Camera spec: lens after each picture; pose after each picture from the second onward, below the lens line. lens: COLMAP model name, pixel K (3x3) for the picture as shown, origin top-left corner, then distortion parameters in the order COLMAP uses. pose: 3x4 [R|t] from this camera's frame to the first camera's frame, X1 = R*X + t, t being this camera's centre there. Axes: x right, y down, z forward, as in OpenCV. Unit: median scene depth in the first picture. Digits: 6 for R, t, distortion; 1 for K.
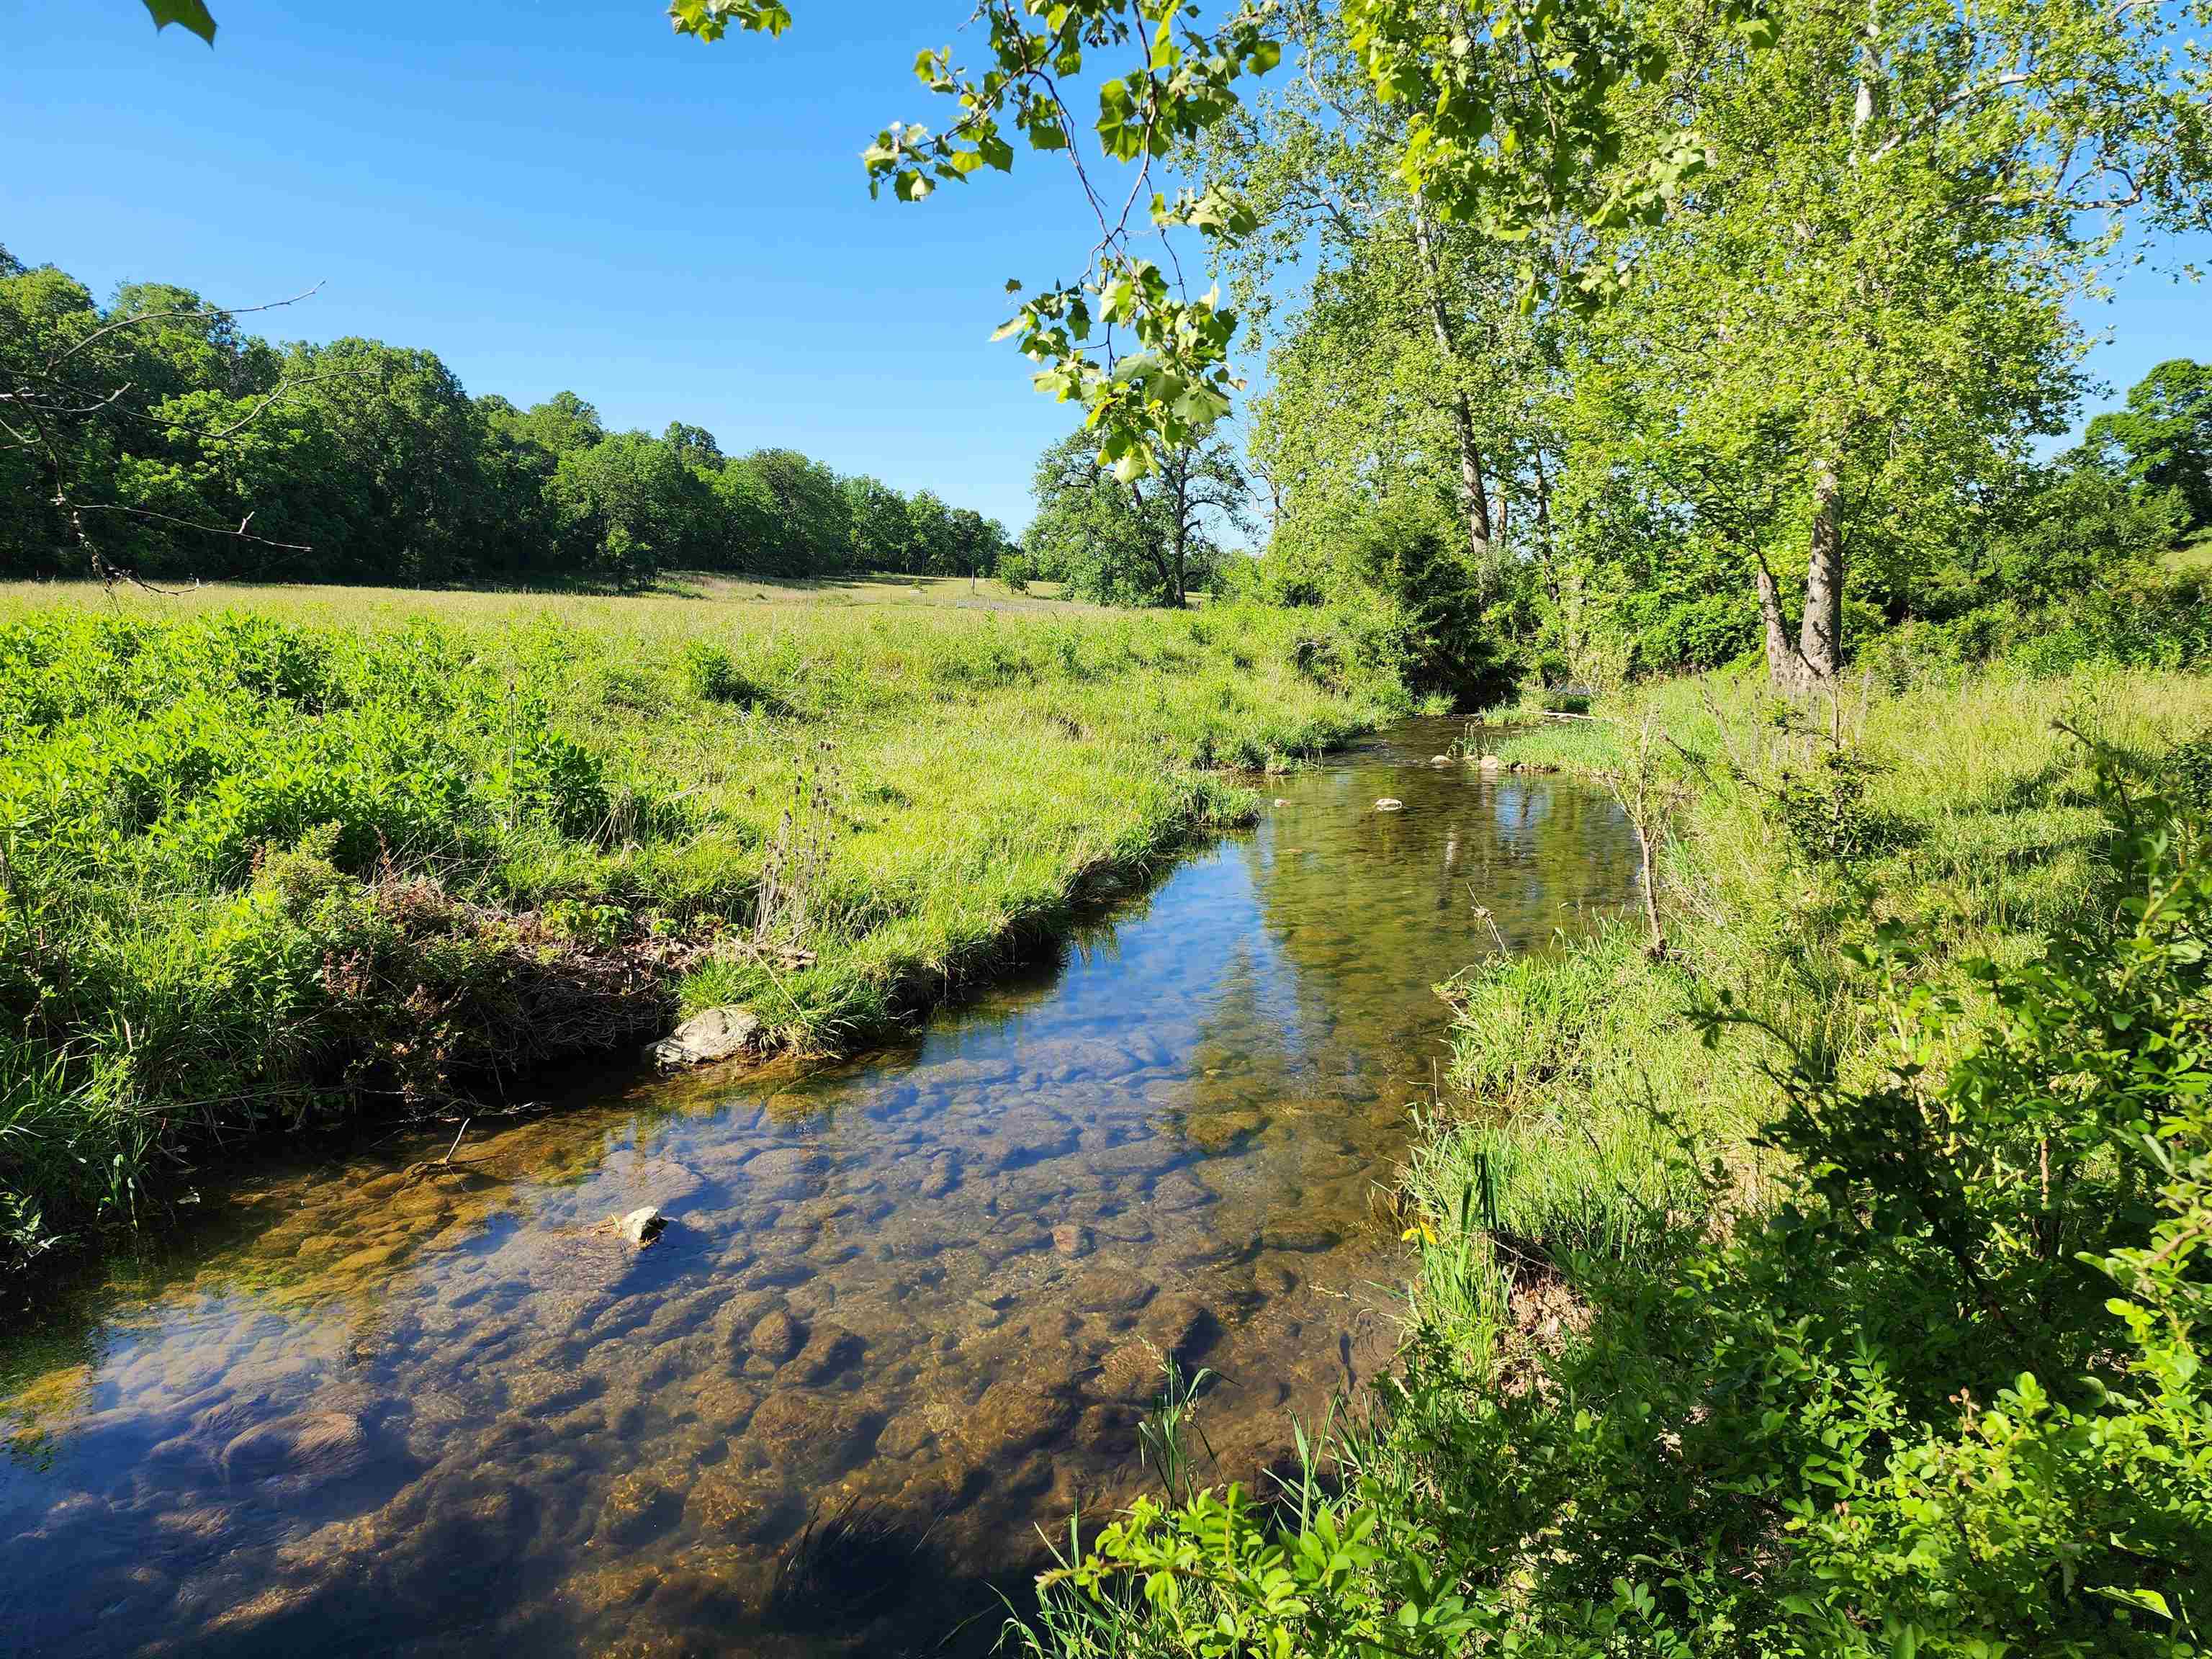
lens RADIAL K [[1375.7, 0, 1137.8], [0, 1375.7, 831.1], [0, 0, 1]] dist [0.072435, -0.044774]
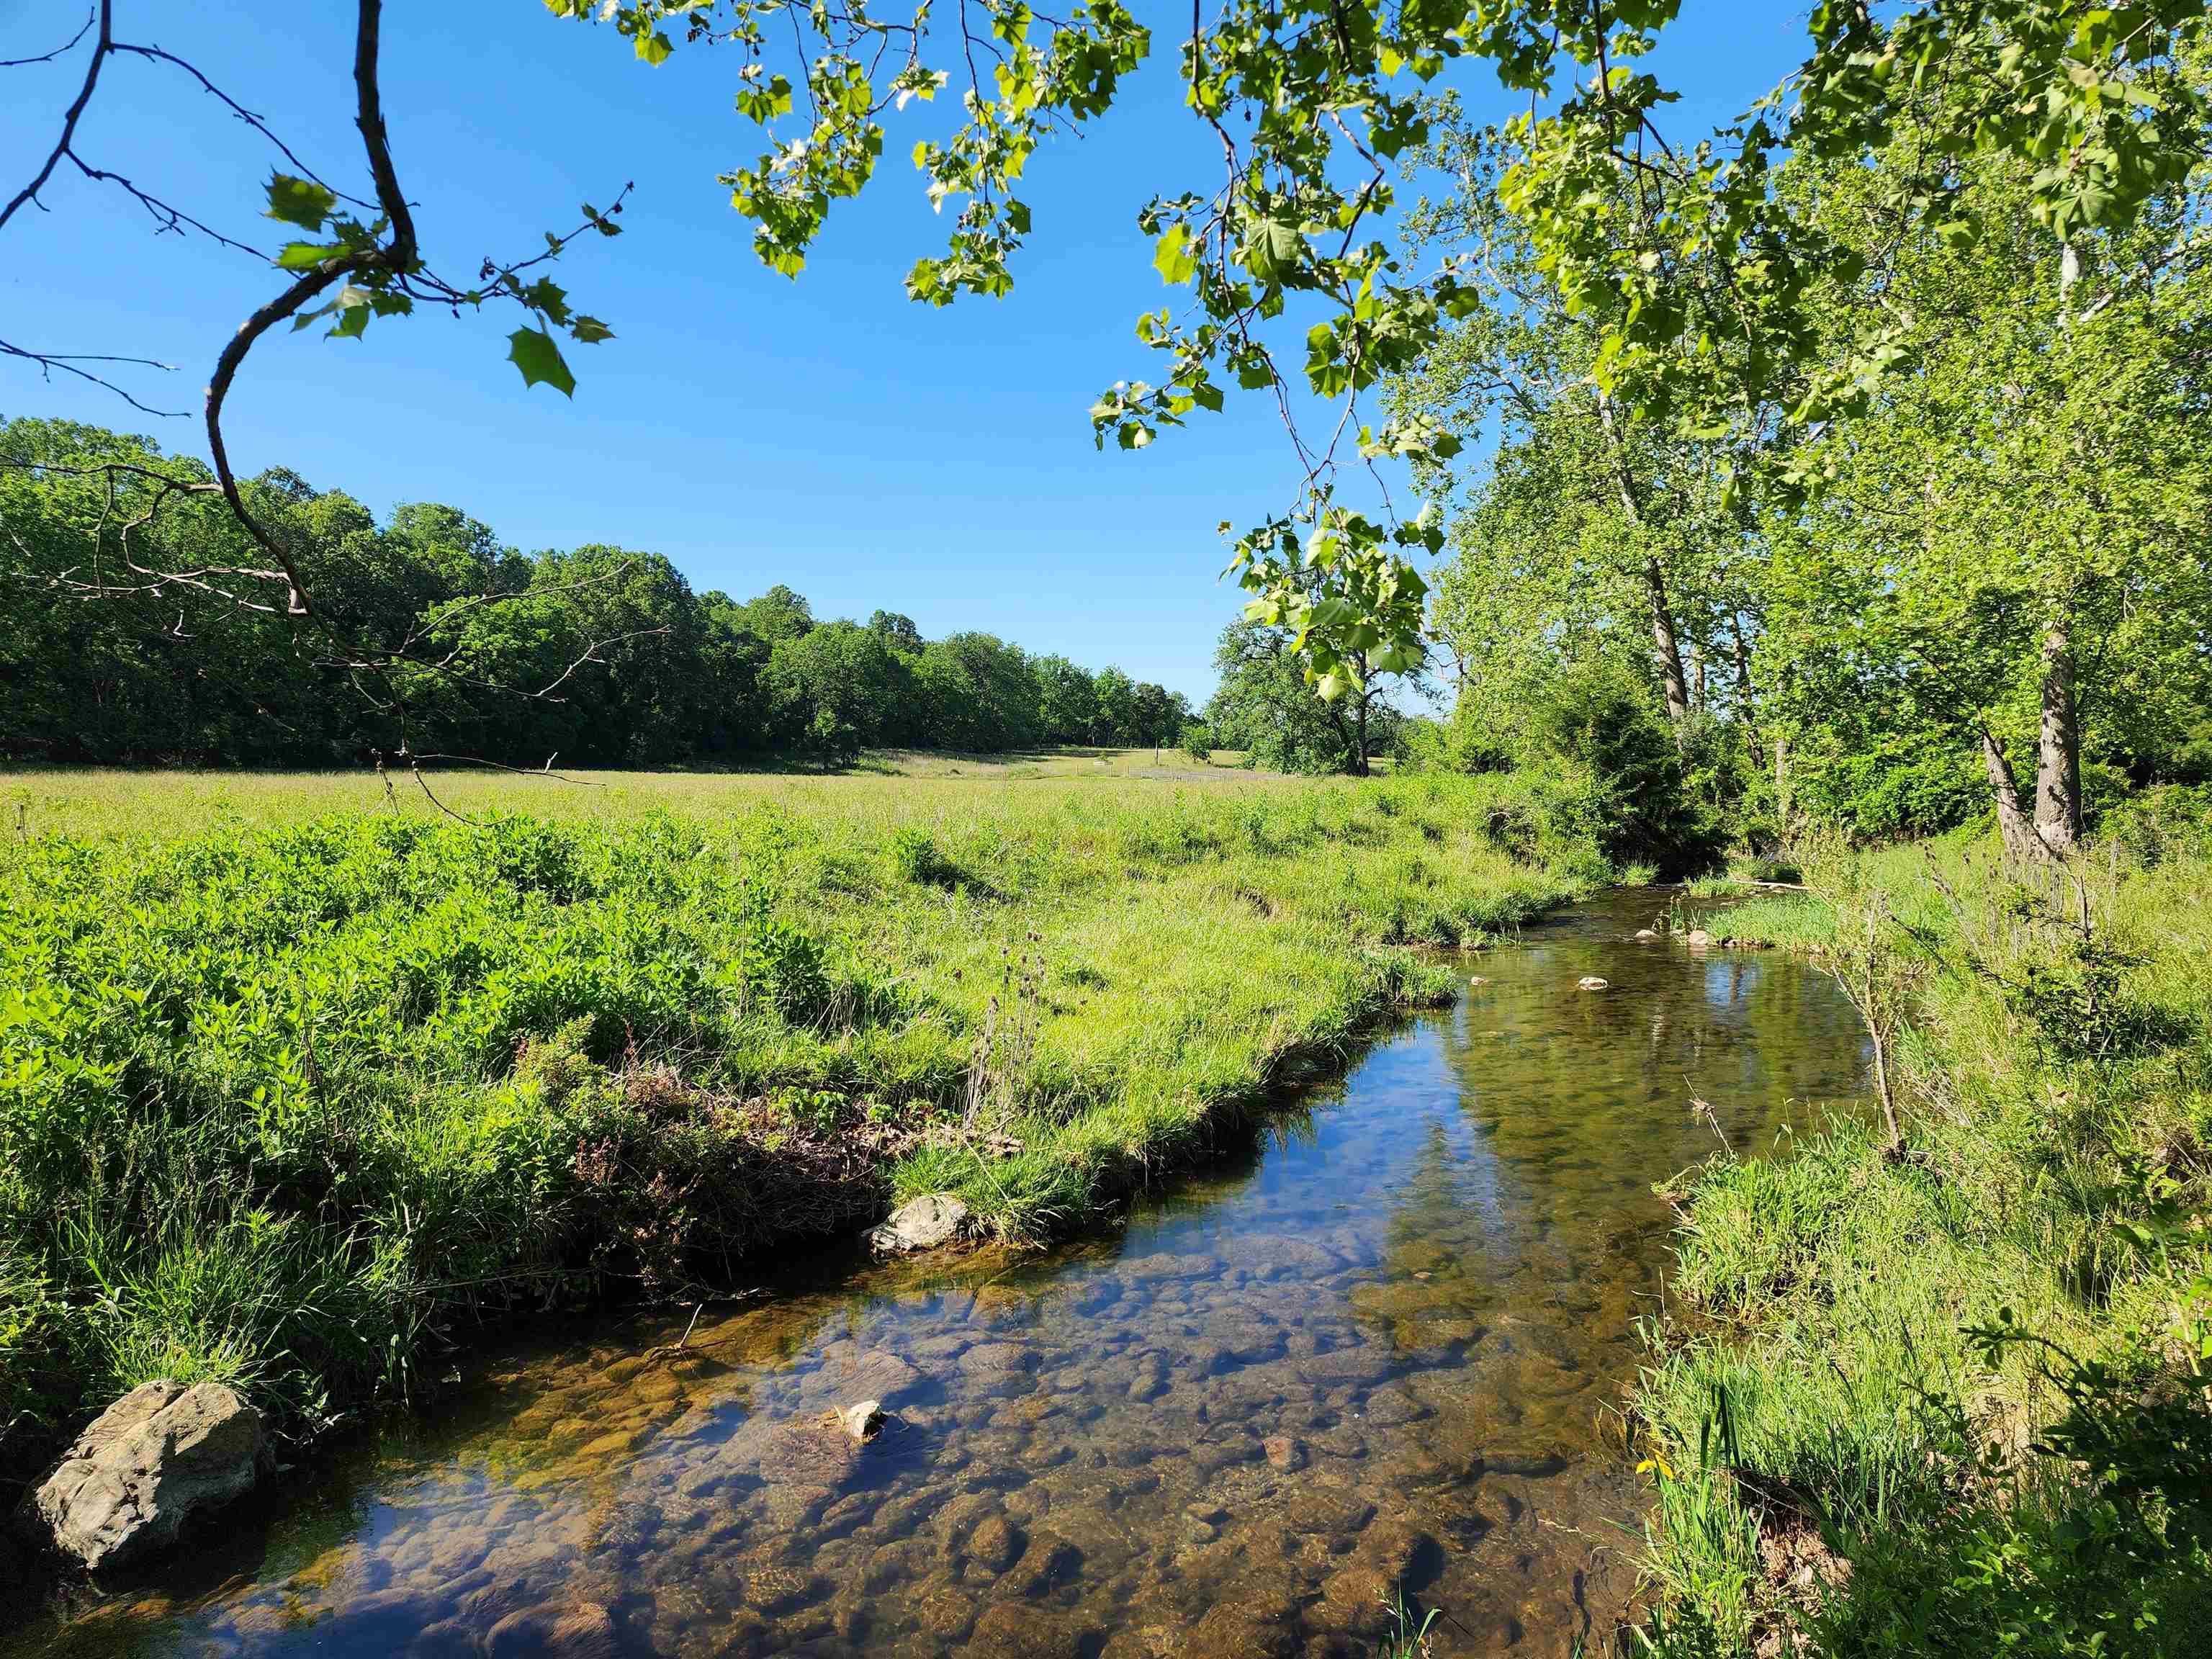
lens RADIAL K [[1467.2, 0, 1103.9], [0, 1467.2, 789.7], [0, 0, 1]] dist [0.092971, -0.076723]
pose [[0.994192, -0.007913, -0.107326, -0.051982], [-0.001602, 0.996094, -0.088284, -0.071239], [0.107605, 0.087943, 0.990296, -0.091747]]
